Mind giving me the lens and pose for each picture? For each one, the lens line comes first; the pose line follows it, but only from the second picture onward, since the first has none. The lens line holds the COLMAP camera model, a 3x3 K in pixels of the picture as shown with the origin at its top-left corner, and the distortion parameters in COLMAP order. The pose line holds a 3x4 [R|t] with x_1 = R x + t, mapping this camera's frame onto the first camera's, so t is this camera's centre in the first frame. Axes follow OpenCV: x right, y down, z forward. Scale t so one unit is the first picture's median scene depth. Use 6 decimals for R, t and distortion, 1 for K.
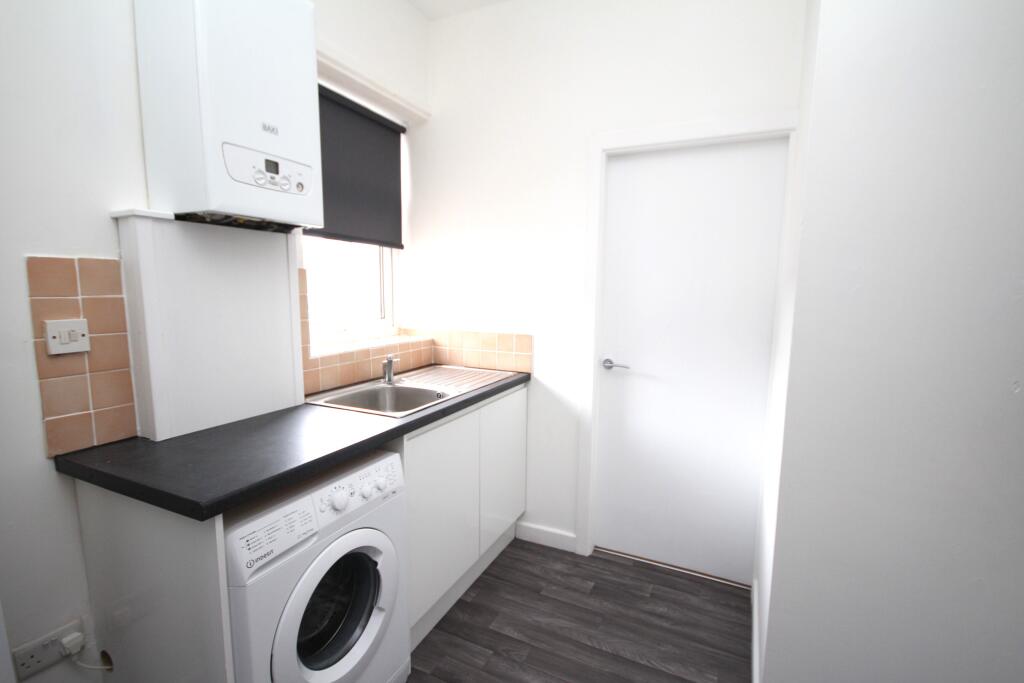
lens RADIAL K [[473.2, 0, 512.0], [0, 473.2, 337.3], [0, 0, 1]] dist [-0.000031, 0.000145]
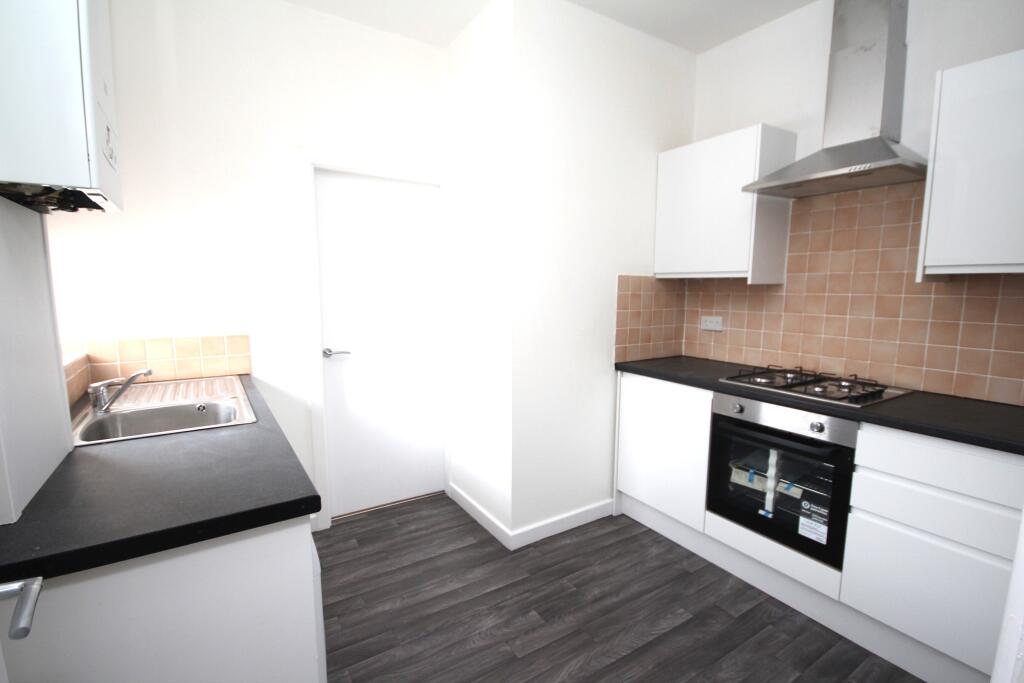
lens RADIAL K [[473.2, 0, 510.7], [0, 473.2, 344.1], [0, 0, 1]] dist [-0.000031, 0.000145]
pose [[0.521746, -0.111478, 0.845786, -0.600769], [0.097069, 0.992744, 0.070967, -0.001971], [-0.847560, 0.045073, 0.528781, 0.042633]]
